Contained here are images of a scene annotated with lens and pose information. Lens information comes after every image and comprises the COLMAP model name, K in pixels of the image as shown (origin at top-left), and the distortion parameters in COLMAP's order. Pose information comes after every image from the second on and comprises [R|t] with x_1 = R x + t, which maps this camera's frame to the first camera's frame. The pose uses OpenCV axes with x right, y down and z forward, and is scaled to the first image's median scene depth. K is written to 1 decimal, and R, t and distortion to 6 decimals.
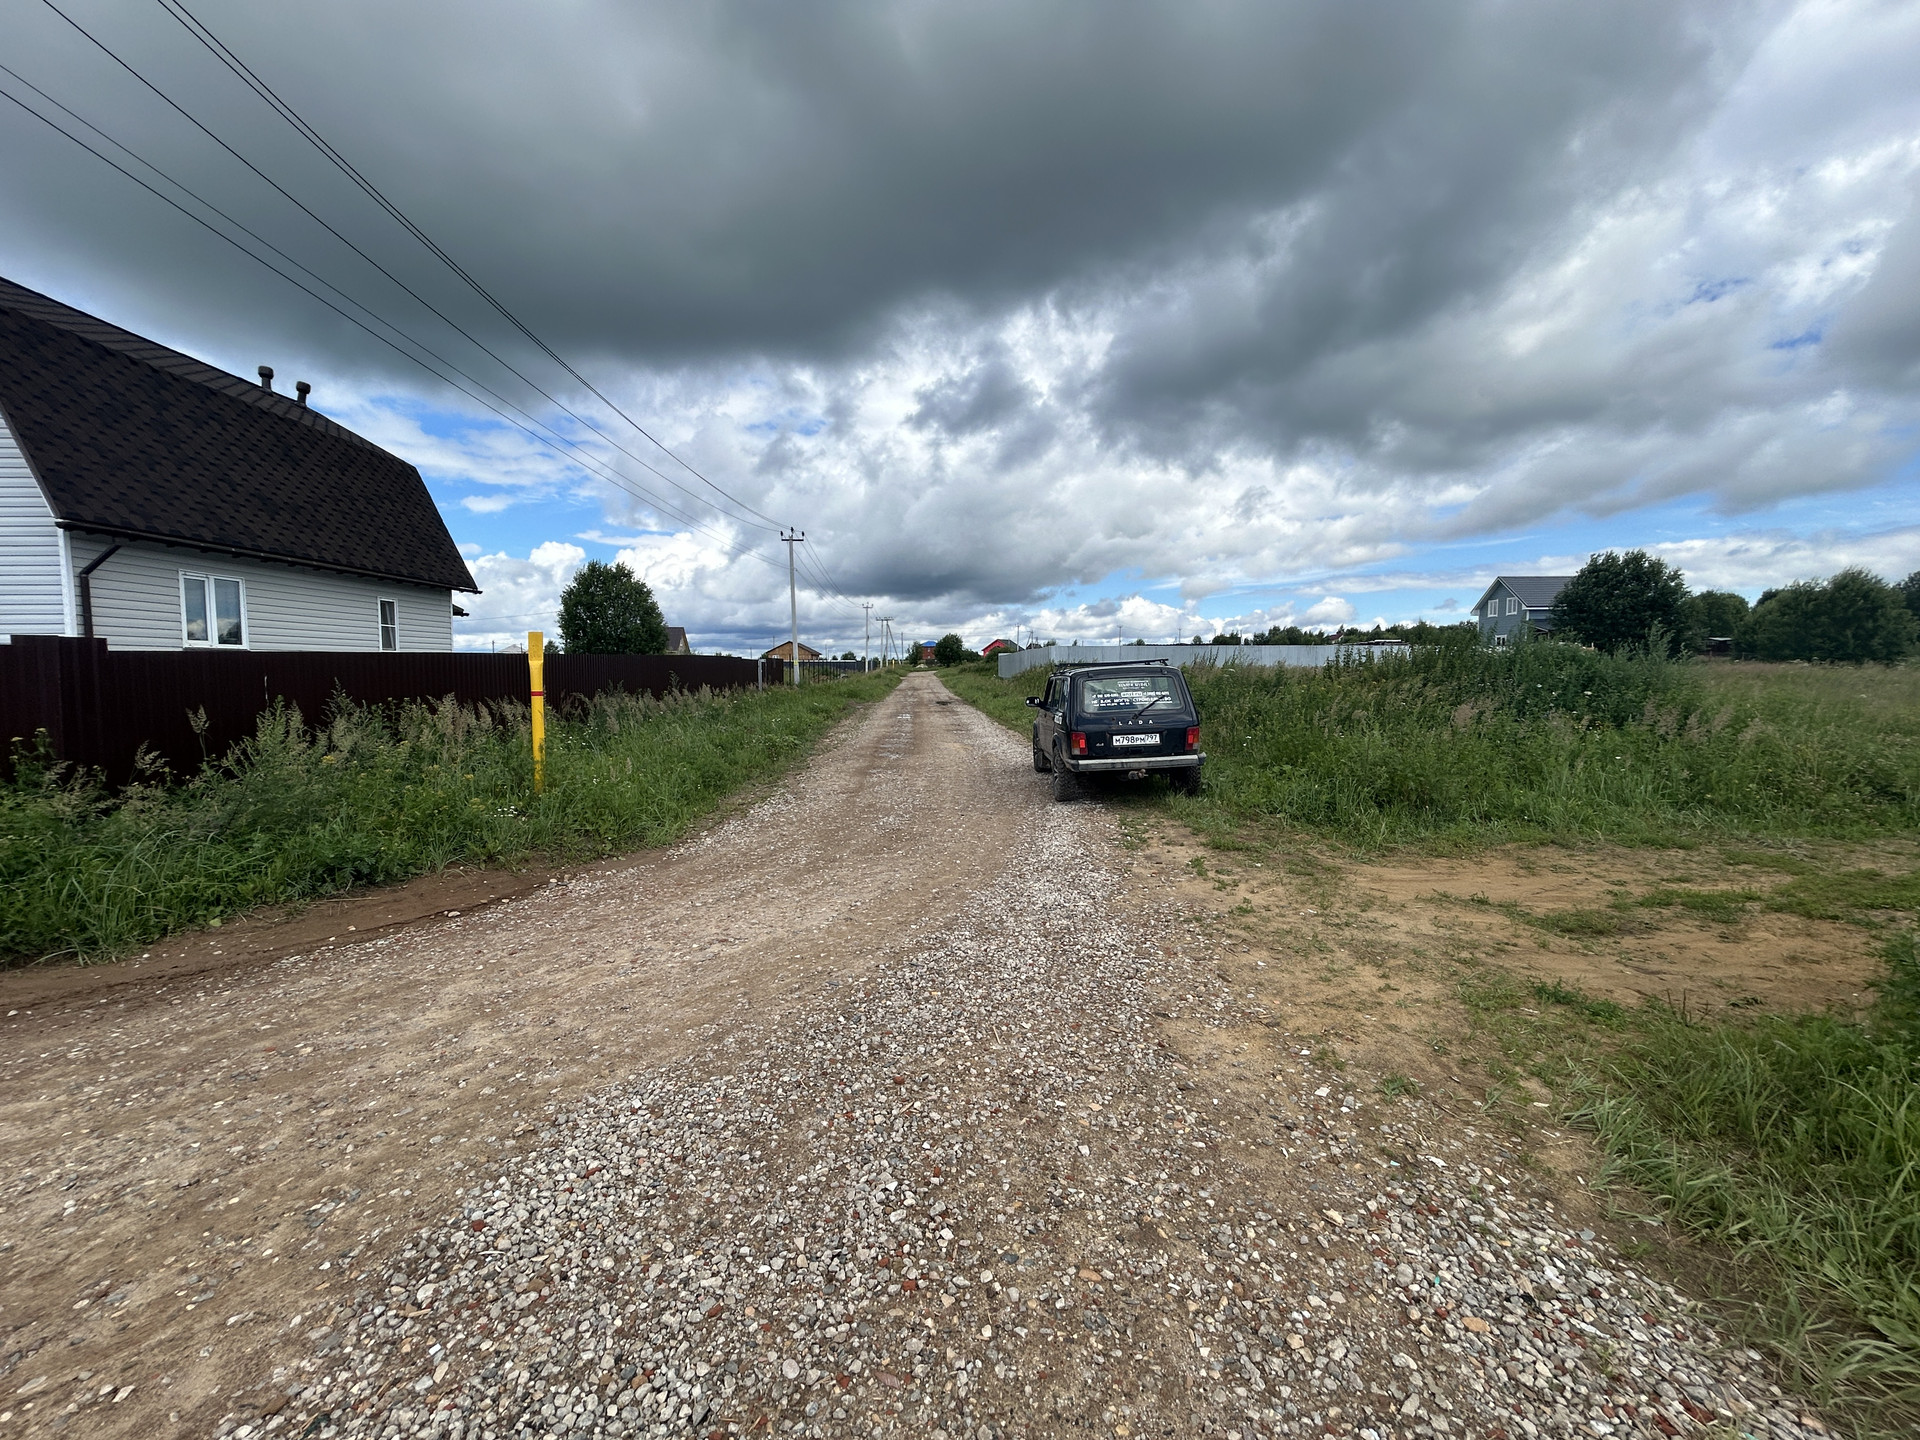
lens RADIAL K [[794.1, 0, 933.7], [0, 794.1, 742.6], [0, 0, 1]] dist [0.000076, -0.000057]
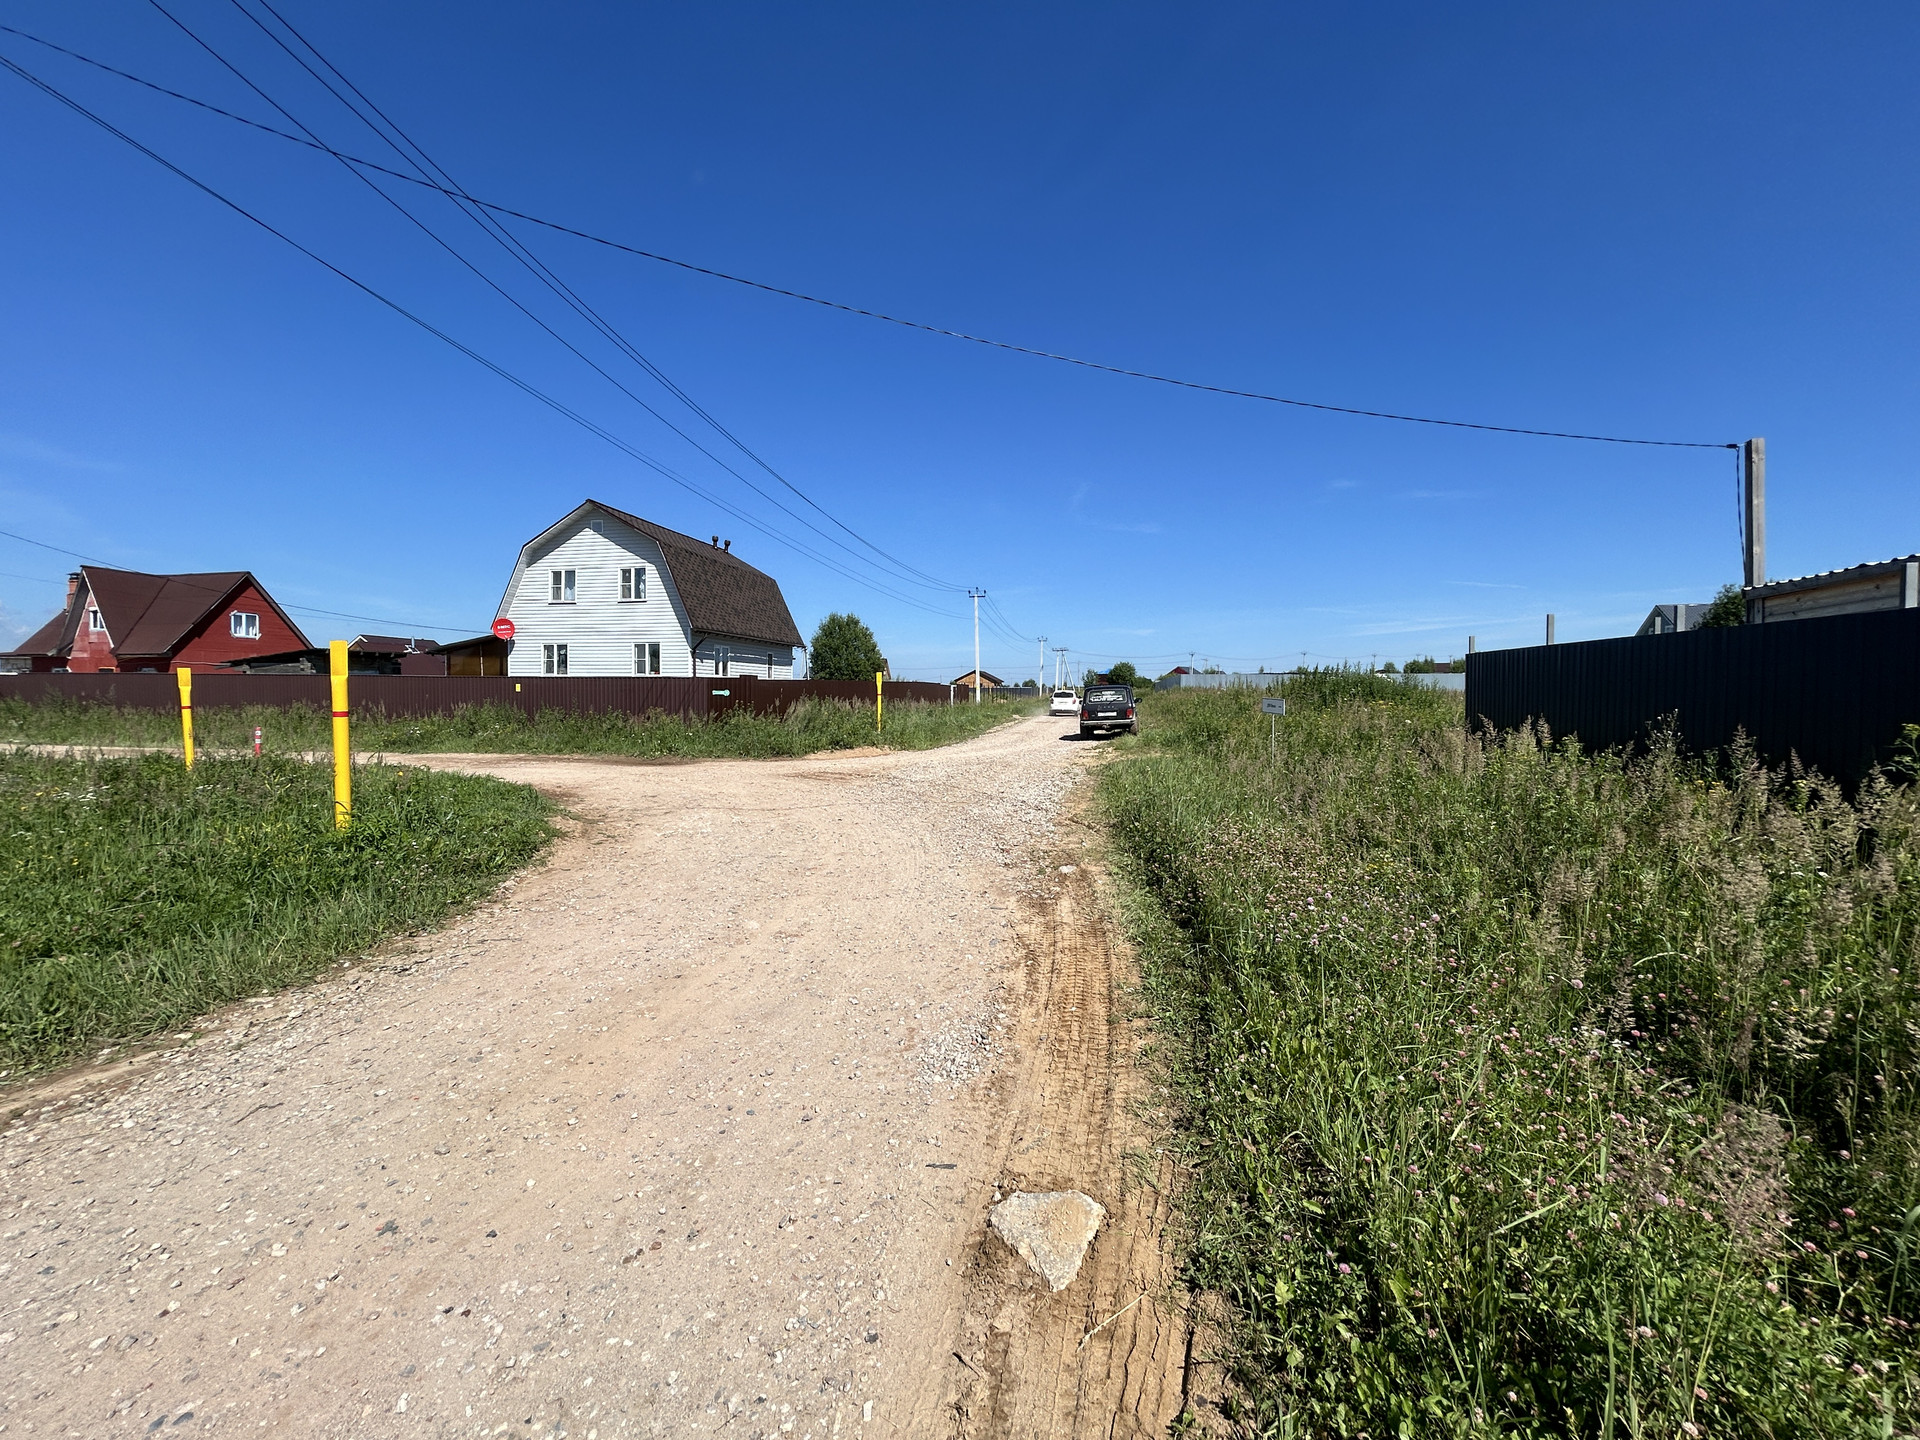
lens RADIAL K [[772.1, 0, 955.4], [0, 772.1, 719.3], [0, 0, 1]] dist [0.003339, 0.000286]
pose [[0.979770, 0.009950, -0.199879, 0.220951], [-0.022252, 0.997986, -0.059396, 0.136399], [0.198885, 0.062642, 0.978019, -1.196269]]
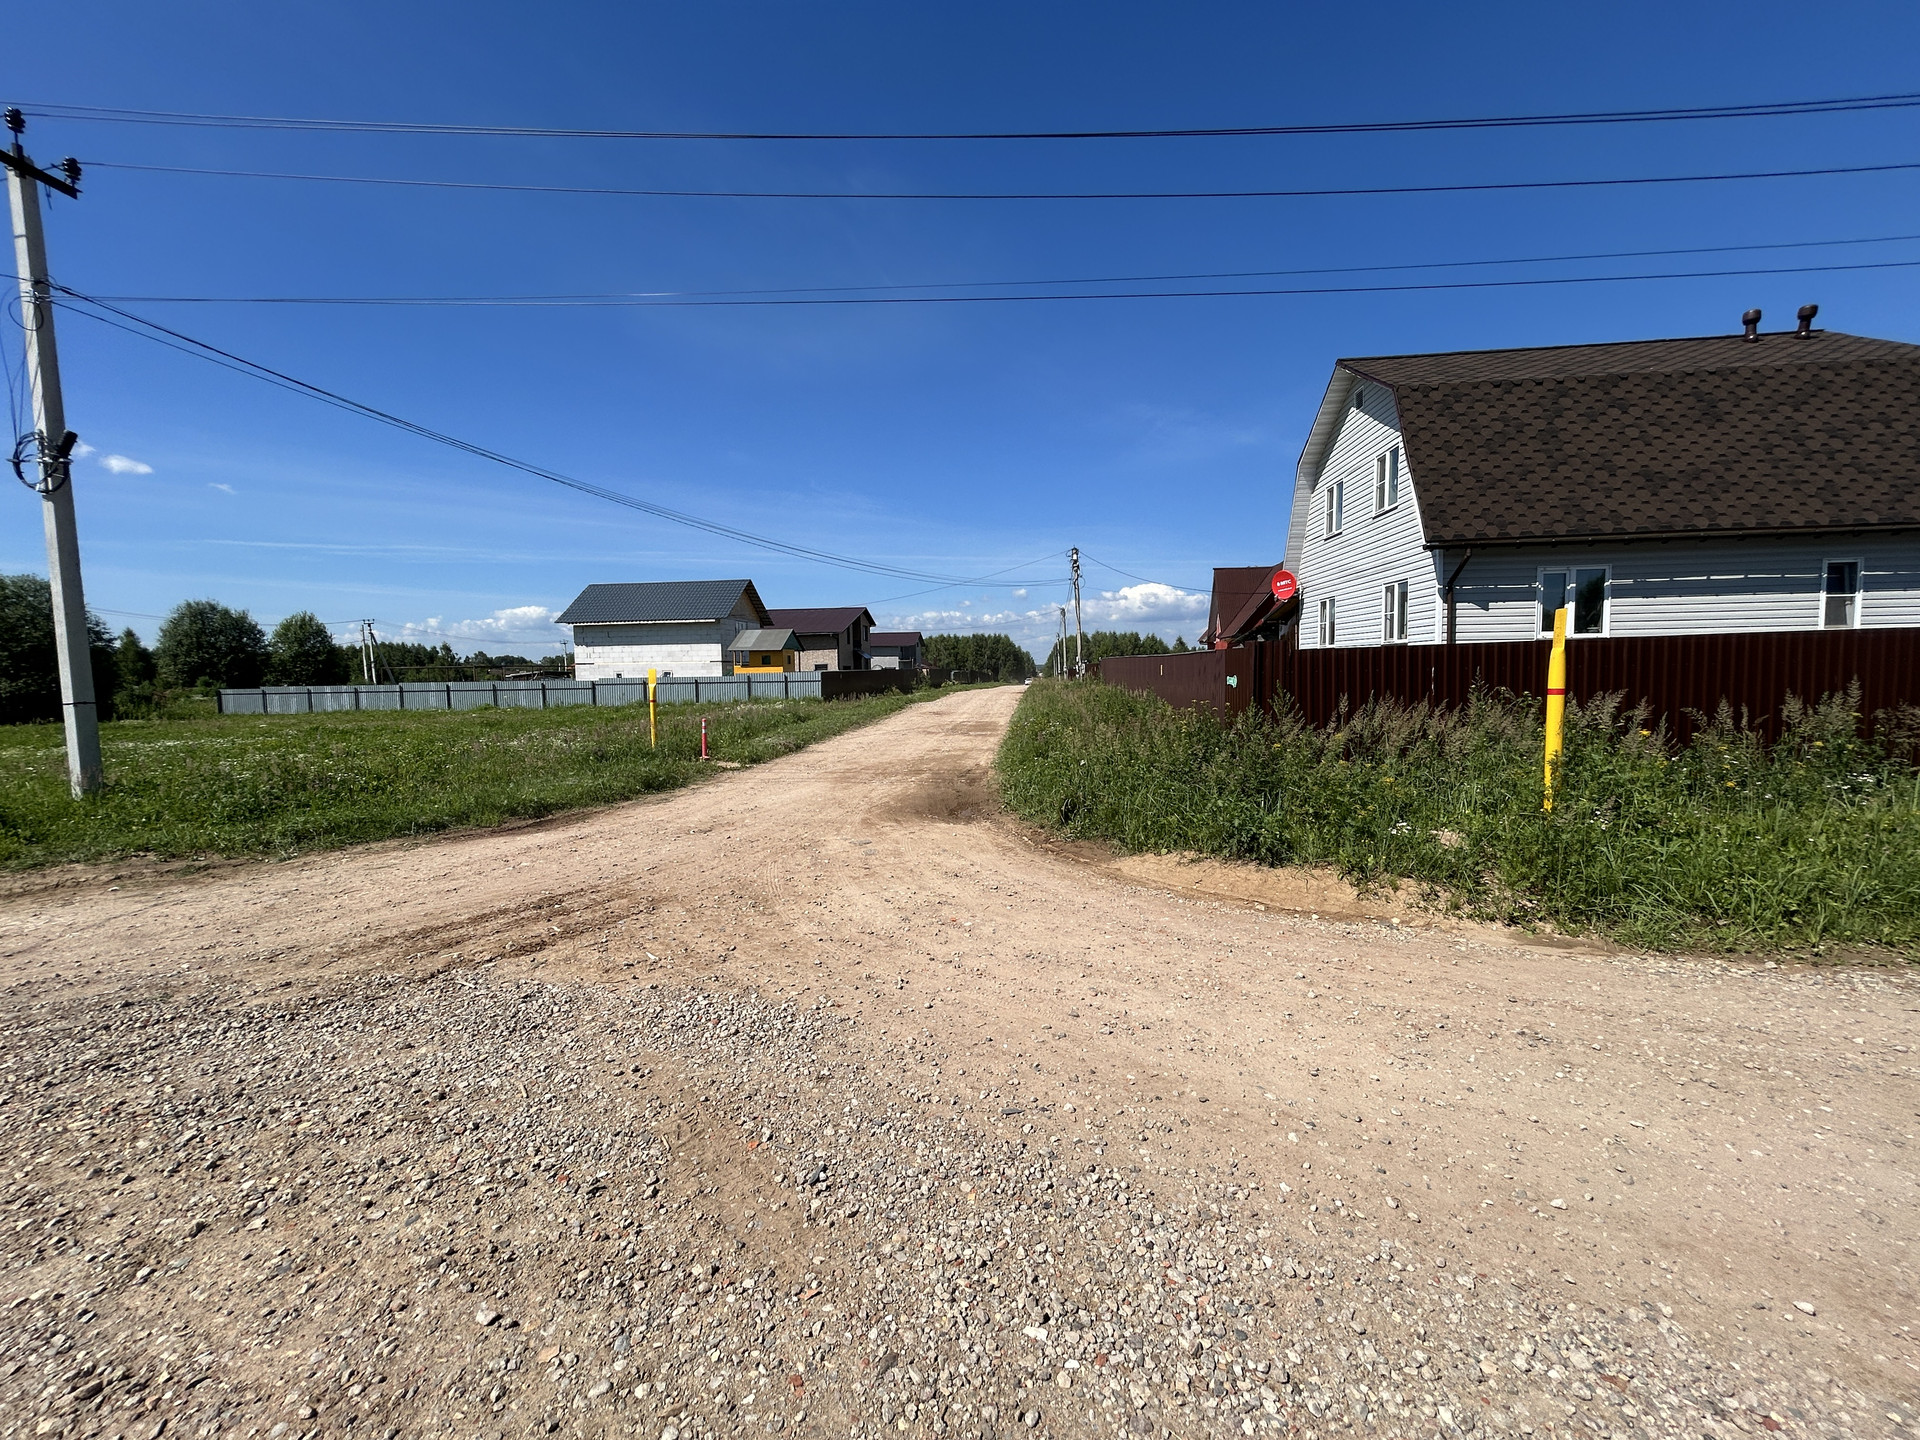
lens RADIAL K [[772.1, 0, 955.4], [0, 772.1, 719.3], [0, 0, 1]] dist [0.003339, 0.000286]
pose [[-0.122806, 0.066959, -0.990169, 0.227332], [-0.073155, 0.994396, 0.076318, -0.038663], [0.989731, 0.081808, -0.117220, 0.407523]]
